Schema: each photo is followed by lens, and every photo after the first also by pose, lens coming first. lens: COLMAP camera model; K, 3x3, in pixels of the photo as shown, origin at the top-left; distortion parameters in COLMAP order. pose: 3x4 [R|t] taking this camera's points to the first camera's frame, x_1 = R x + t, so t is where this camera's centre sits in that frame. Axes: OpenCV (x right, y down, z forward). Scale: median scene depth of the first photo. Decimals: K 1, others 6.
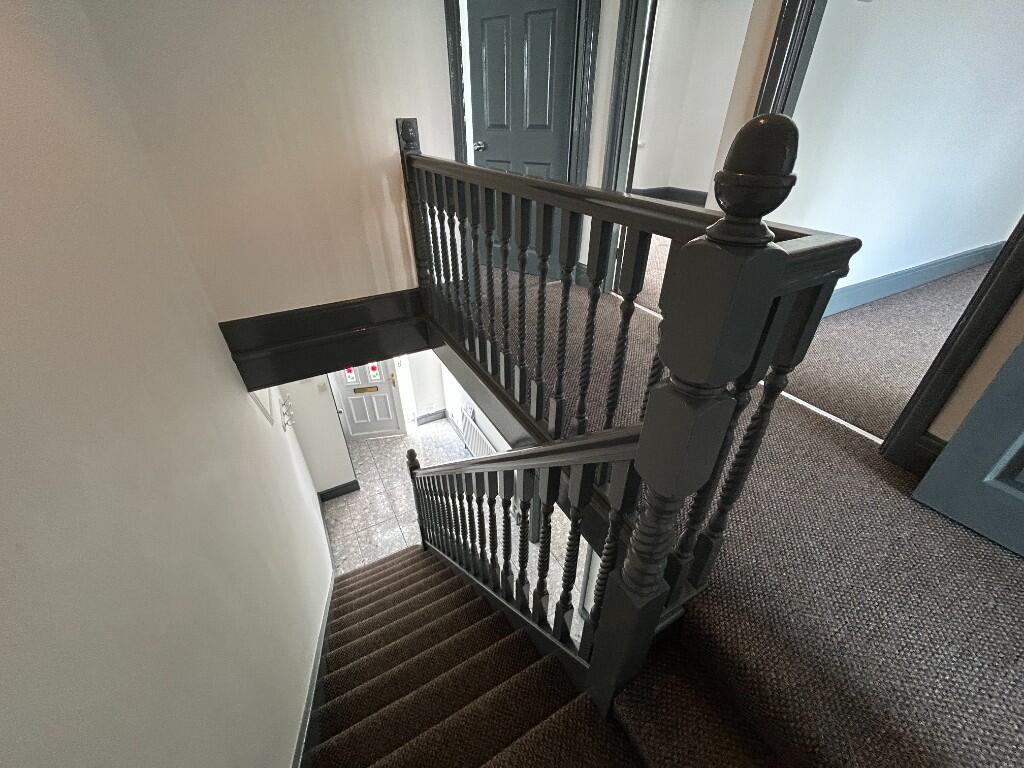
lens RADIAL K [[414.0, 0, 514.4], [0, 414.0, 384.5], [0, 0, 1]] dist [-0.002531, -0.000289]
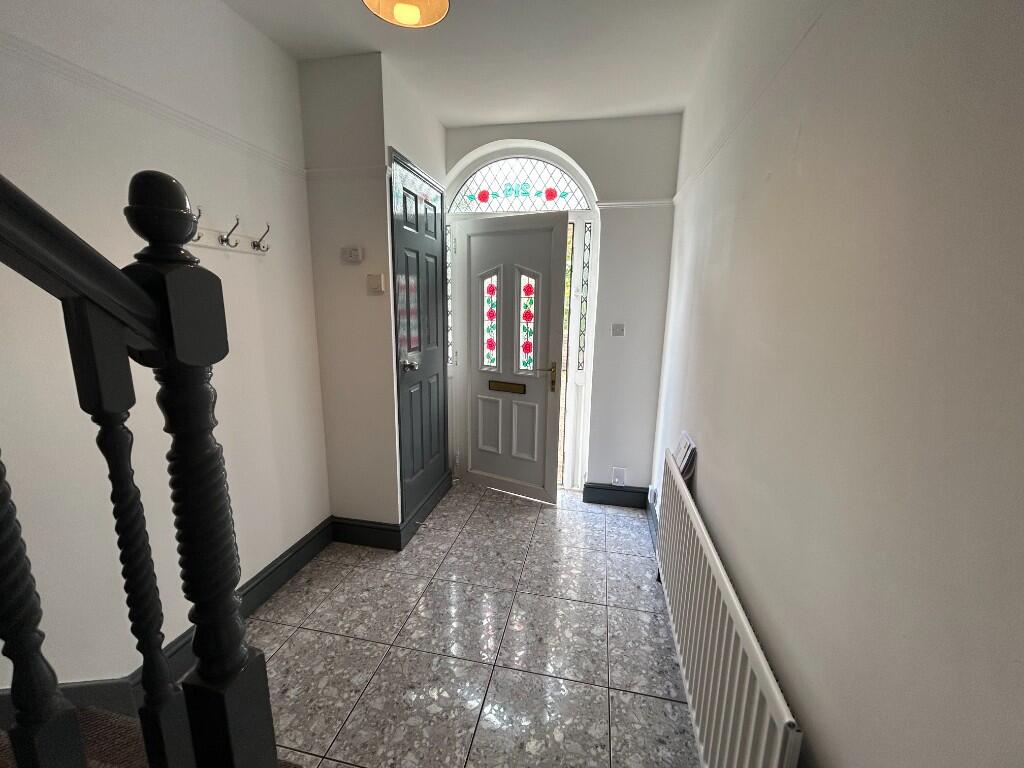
lens RADIAL K [[414.0, 0, 516.2], [0, 414.0, 381.8], [0, 0, 1]] dist [-0.002531, -0.000289]
pose [[0.768414, 0.142124, -0.623972, -0.006733], [-0.365629, 0.897720, -0.245791, 0.135772], [0.525220, 0.417012, 0.741785, 0.590629]]
